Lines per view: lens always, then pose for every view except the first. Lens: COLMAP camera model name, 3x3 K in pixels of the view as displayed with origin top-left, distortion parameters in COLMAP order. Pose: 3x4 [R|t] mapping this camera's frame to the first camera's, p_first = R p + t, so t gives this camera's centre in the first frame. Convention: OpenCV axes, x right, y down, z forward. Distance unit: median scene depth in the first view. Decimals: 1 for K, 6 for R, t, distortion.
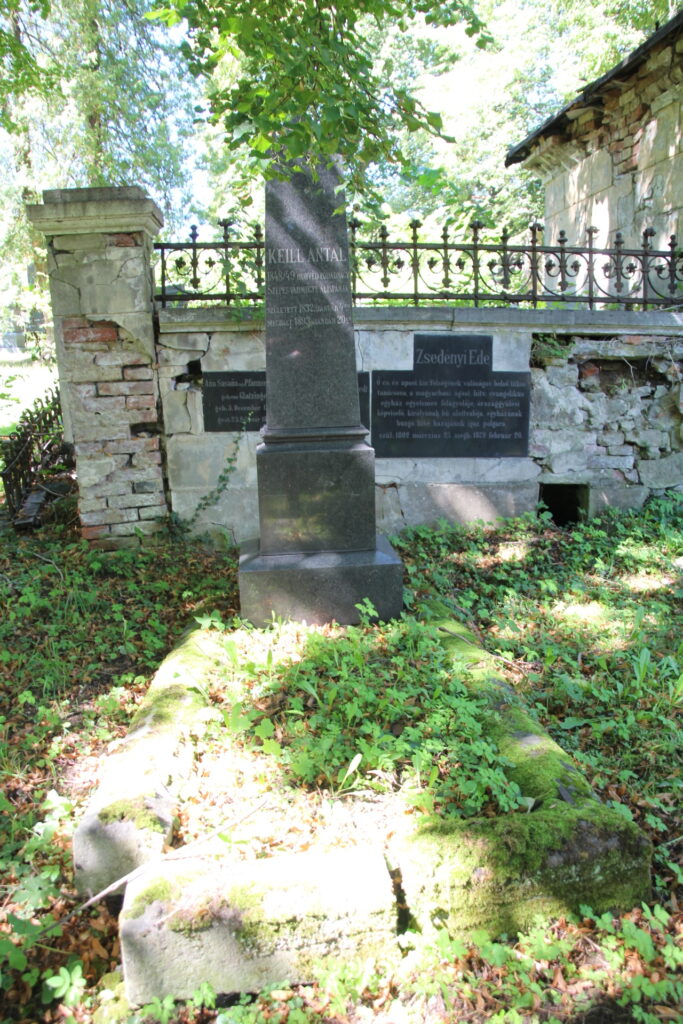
lens RADIAL K [[899.3, 0, 341.5], [0, 899.3, 512.0], [0, 0, 1]] dist [-0.159412, 0.162636]
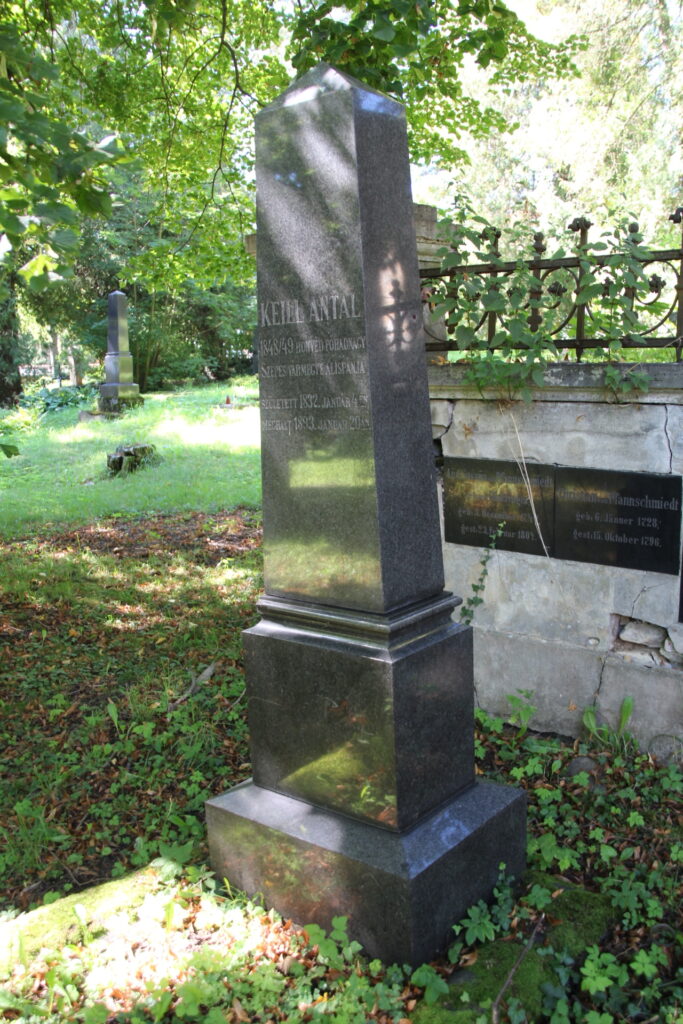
lens RADIAL K [[947.6, 0, 341.5], [0, 947.6, 512.0], [0, 0, 1]] dist [-0.107871, 0.000565]
pose [[0.707737, 0.111668, -0.697595, 0.287264], [-0.114757, 0.992486, 0.042447, -0.129332], [0.697094, 0.050012, 0.715234, 0.403612]]
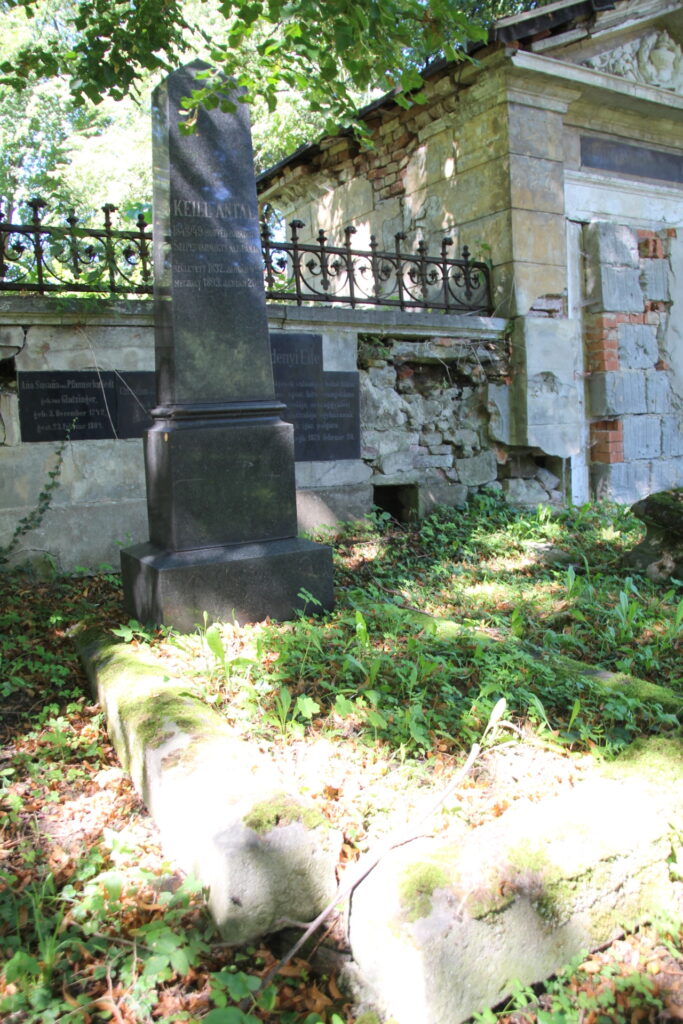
lens RADIAL K [[899.3, 0, 341.5], [0, 899.3, 512.0], [0, 0, 1]] dist [-0.159412, 0.162636]
pose [[0.914795, -0.061892, 0.399149, -0.205920], [0.096584, 0.993042, -0.067376, 0.060467], [-0.392202, 0.100187, 0.914407, 0.112707]]
